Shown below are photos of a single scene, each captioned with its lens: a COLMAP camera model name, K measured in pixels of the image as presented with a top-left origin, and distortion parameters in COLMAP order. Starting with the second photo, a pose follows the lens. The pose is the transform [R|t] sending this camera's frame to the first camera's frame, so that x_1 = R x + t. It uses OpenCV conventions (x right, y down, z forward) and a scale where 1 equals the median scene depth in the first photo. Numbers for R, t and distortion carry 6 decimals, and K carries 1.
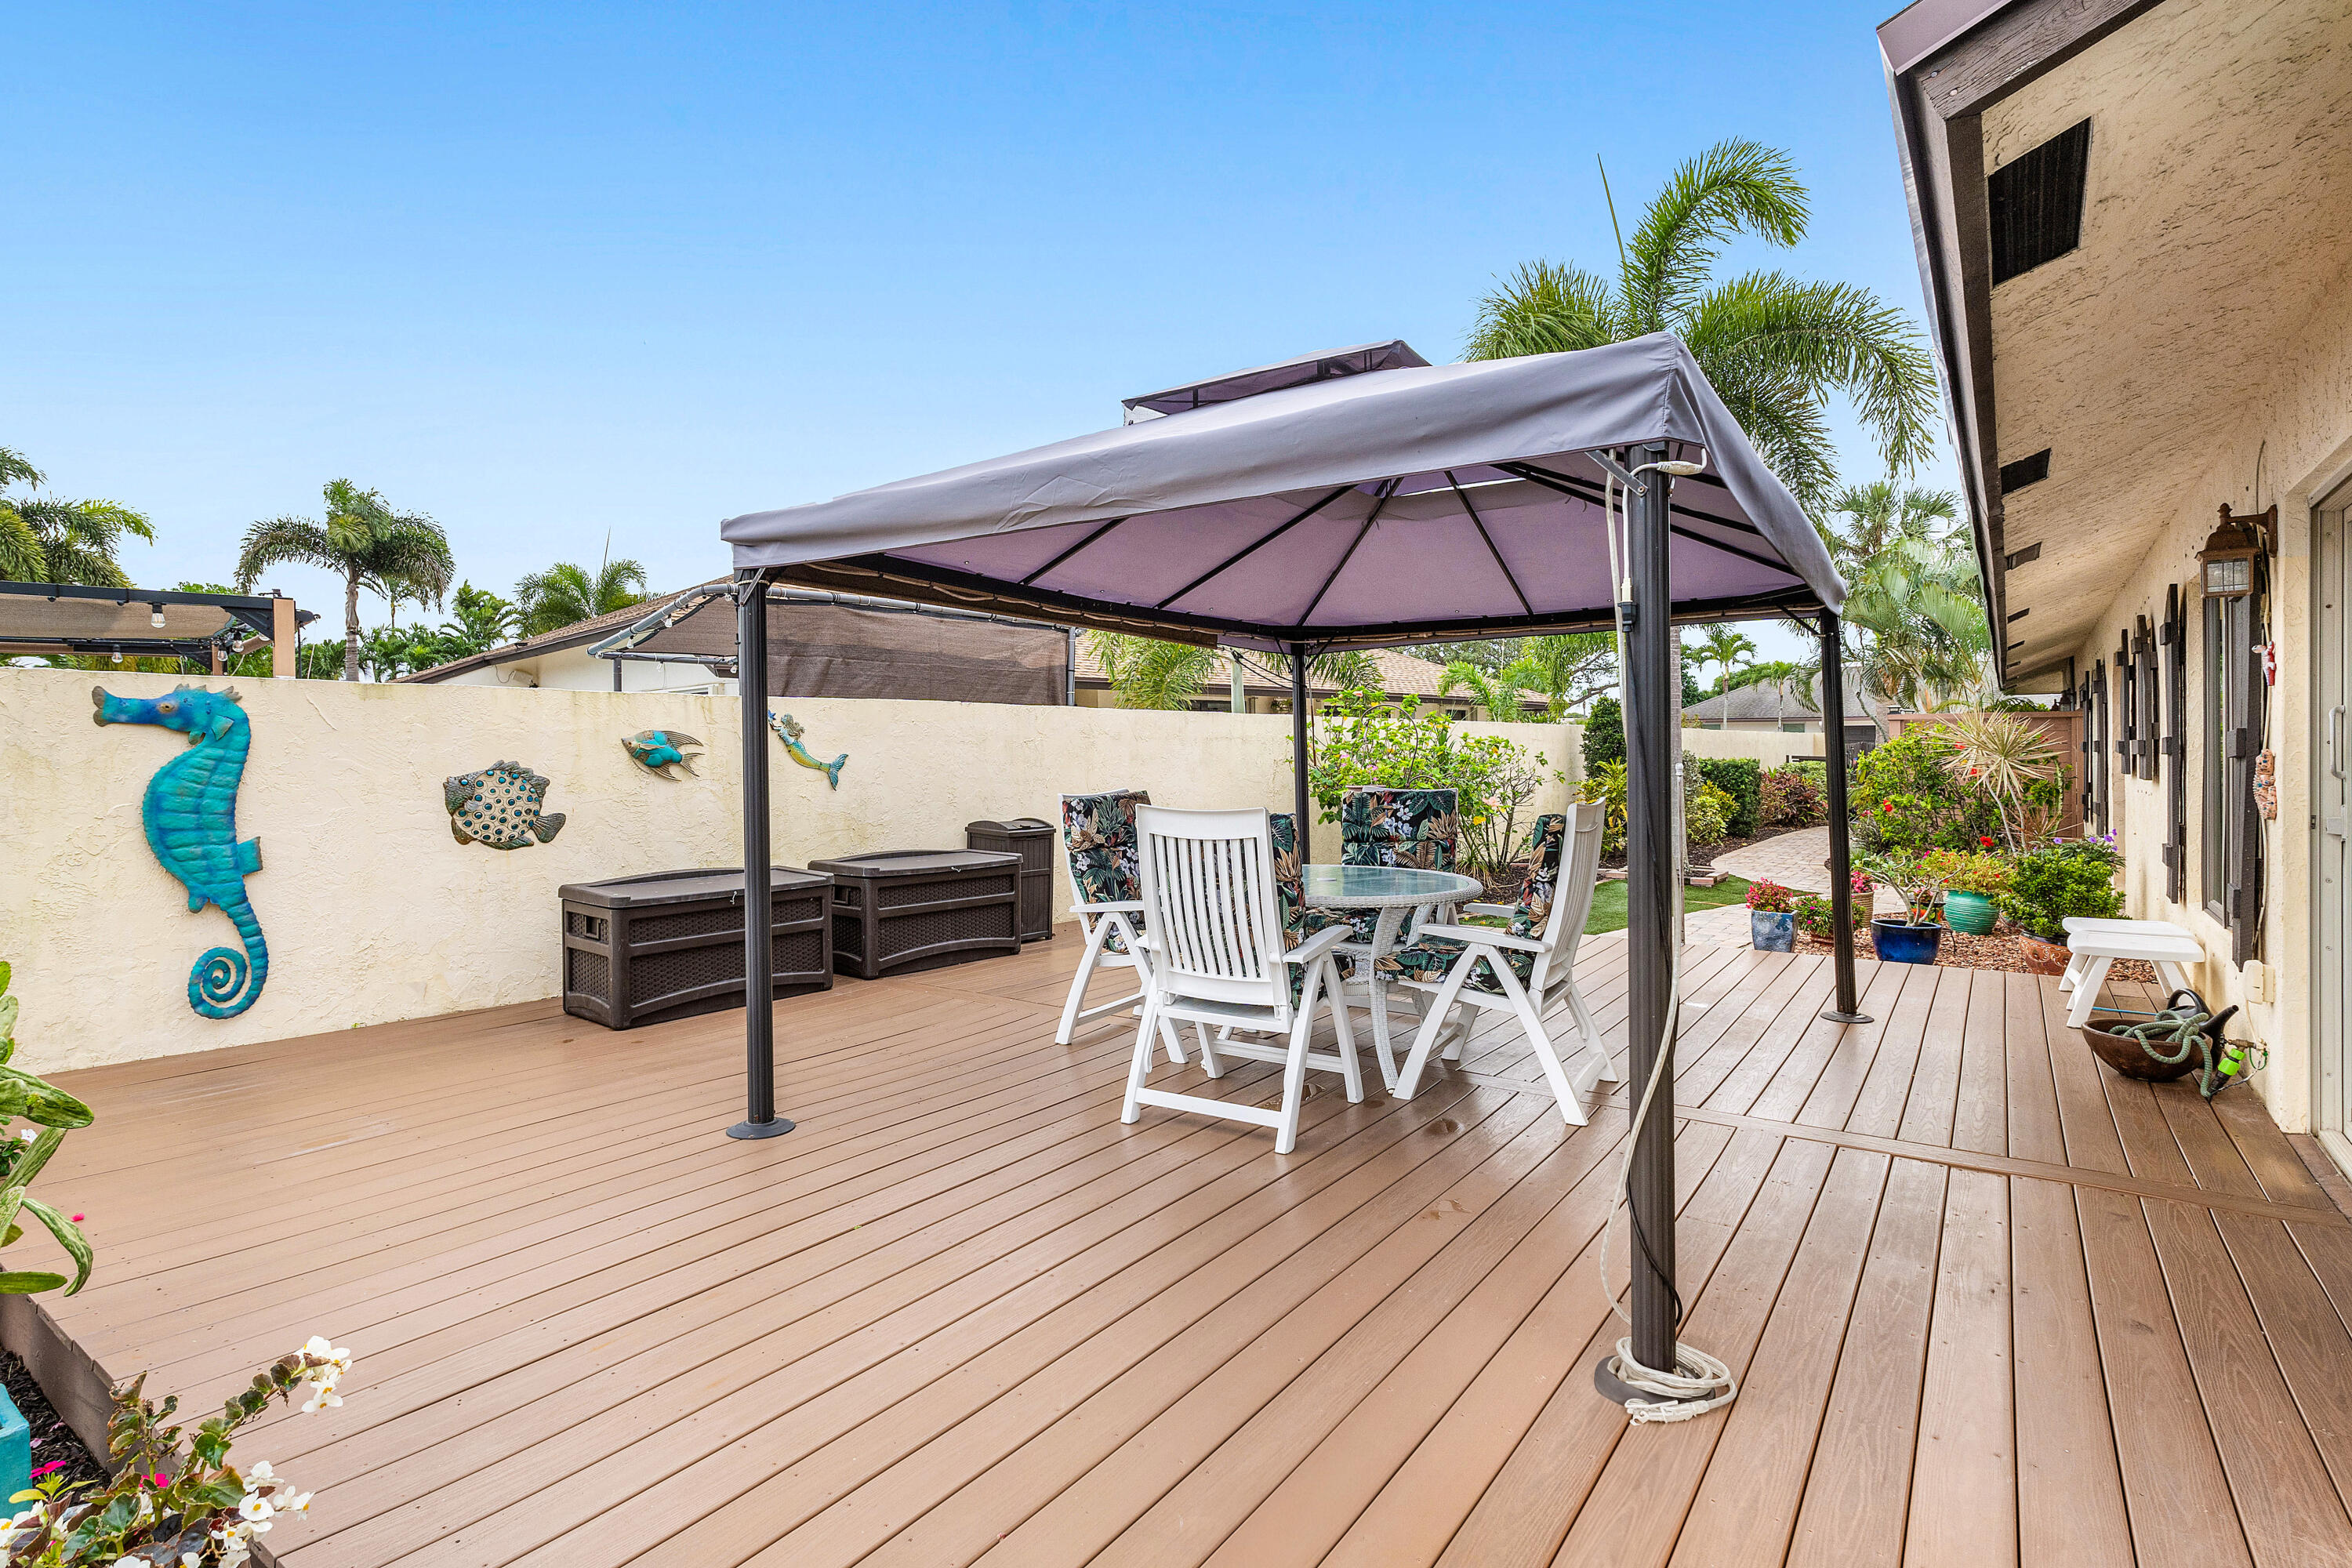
lens RADIAL K [[1173.5, 0, 1176.0], [0, 1173.5, 751.4], [0, 0, 1]] dist [-0.000387, -0.000139]
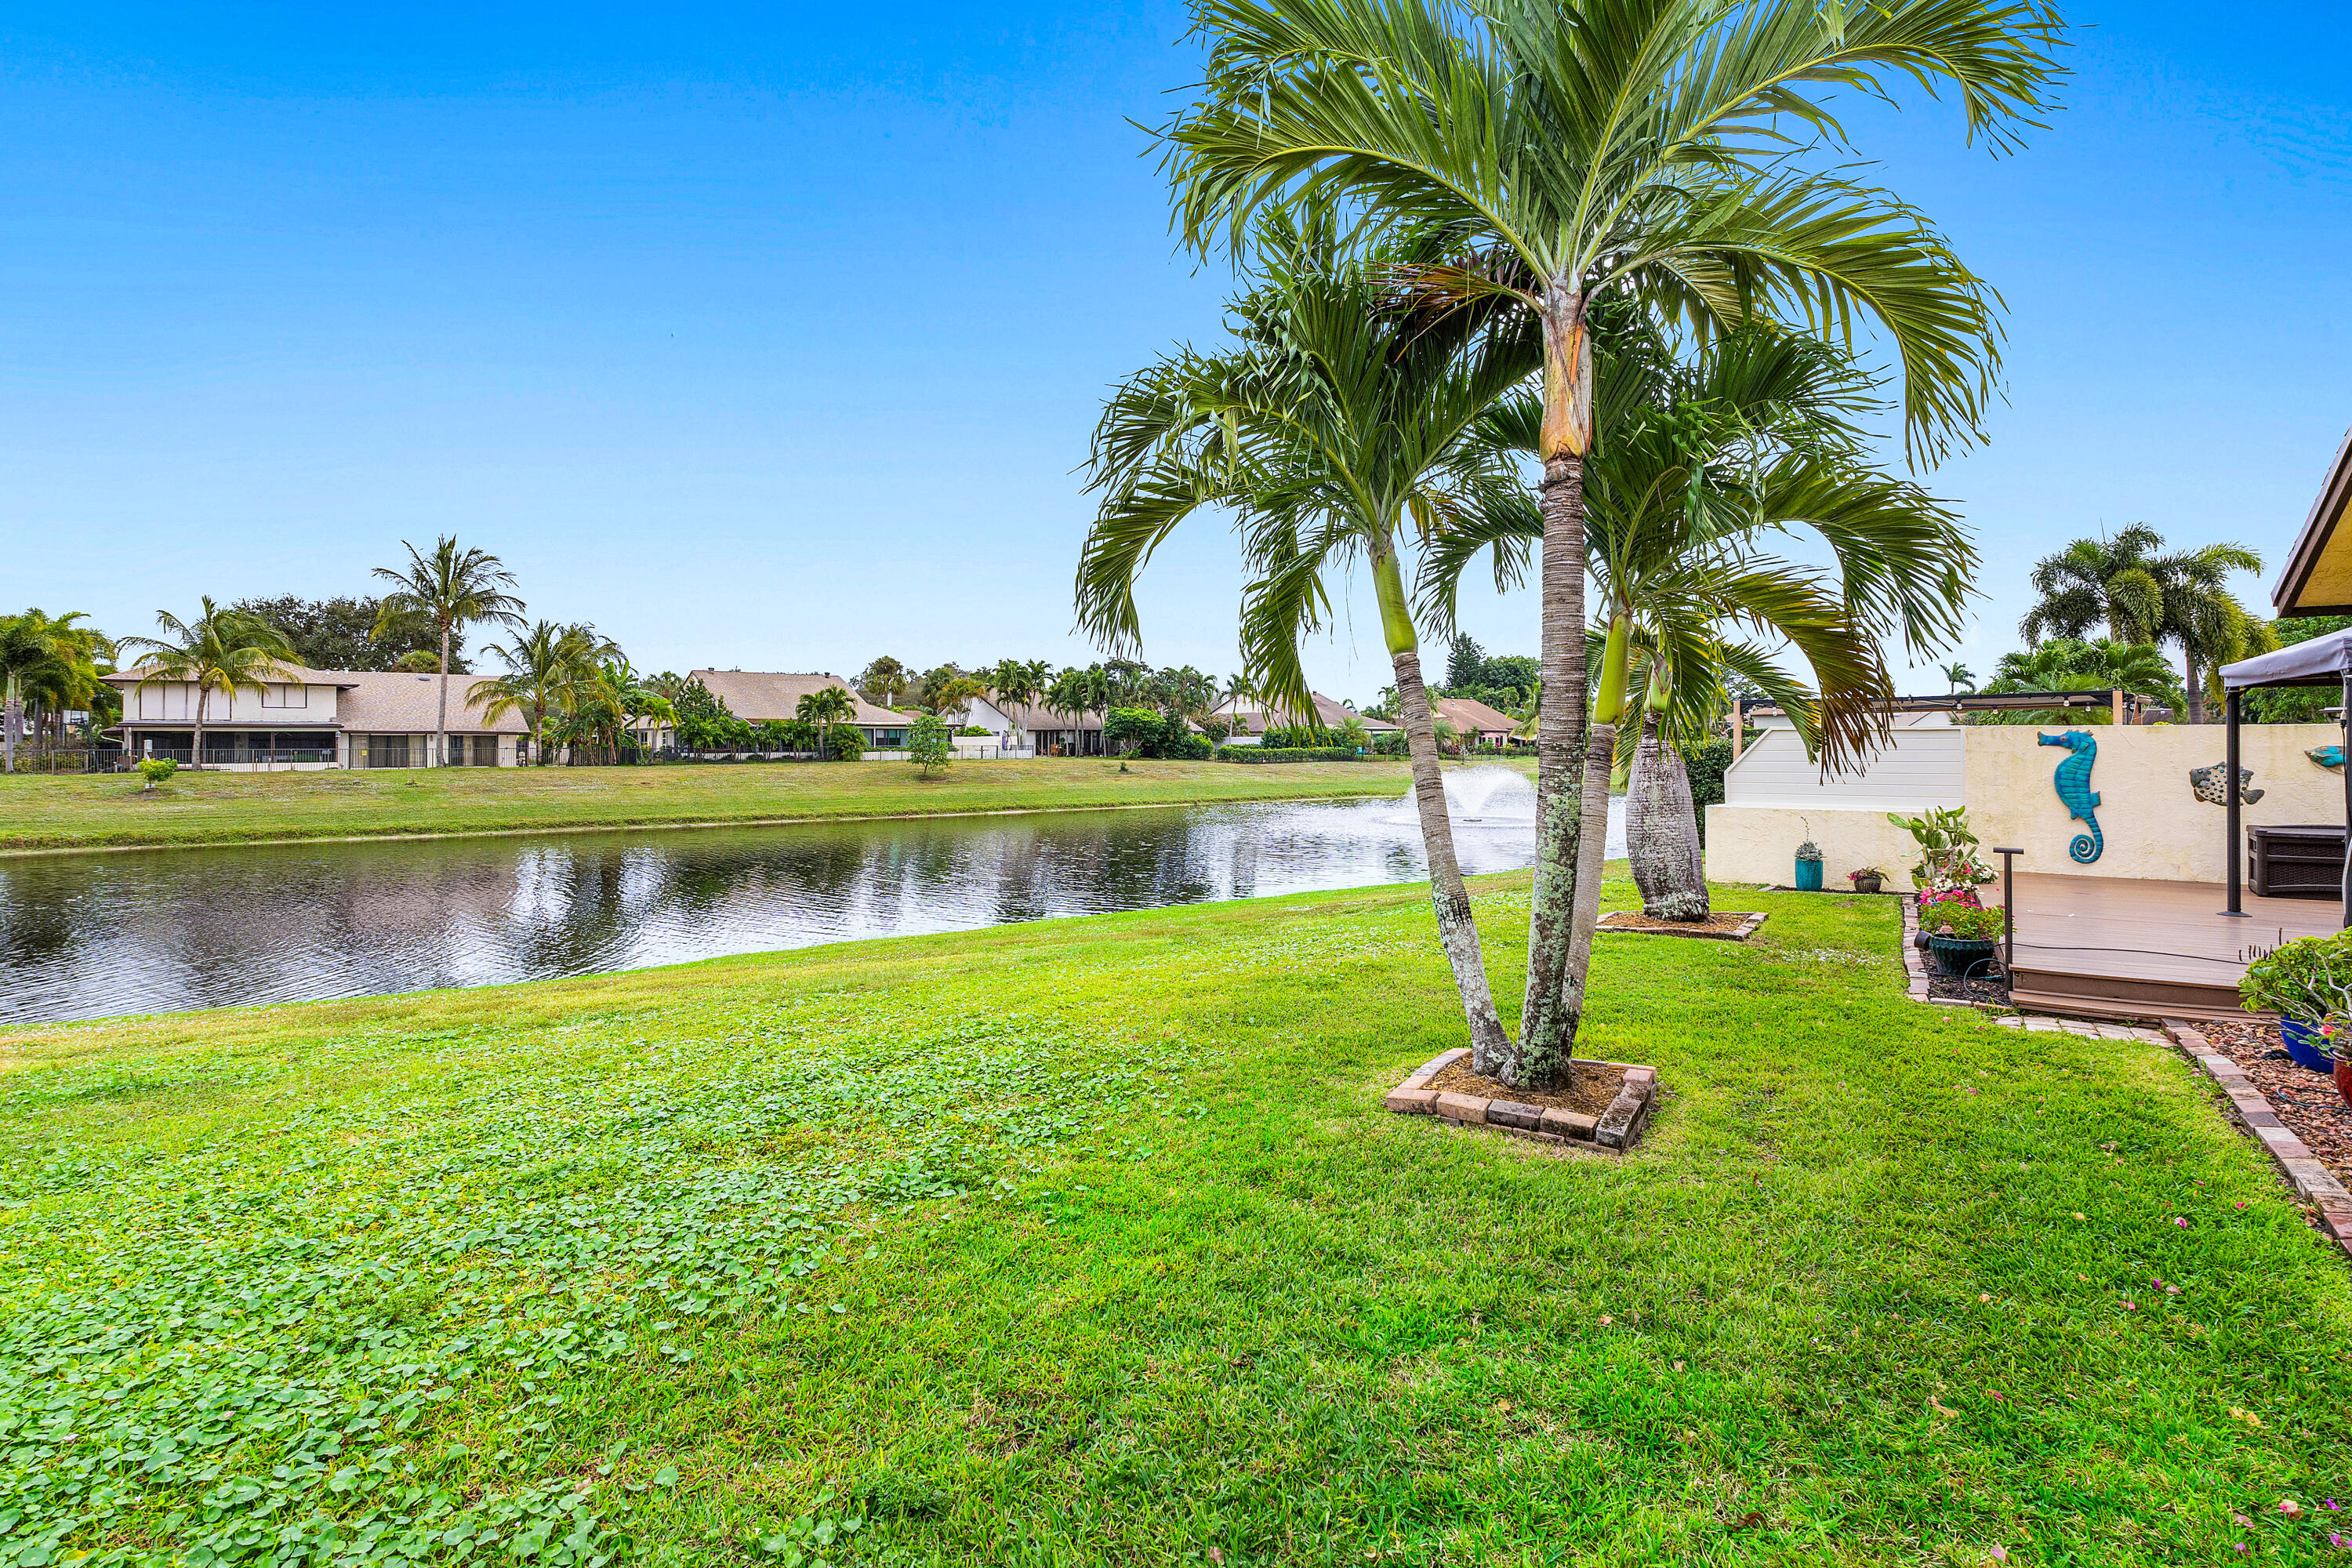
lens RADIAL K [[1173.5, 0, 1176.0], [0, 1173.5, 751.4], [0, 0, 1]] dist [-0.000387, -0.000139]
pose [[0.071752, 0.005110, -0.997409, 1.319942], [-0.006823, 0.999966, 0.004632, -0.006654], [0.997399, 0.006473, 0.071785, -0.947665]]
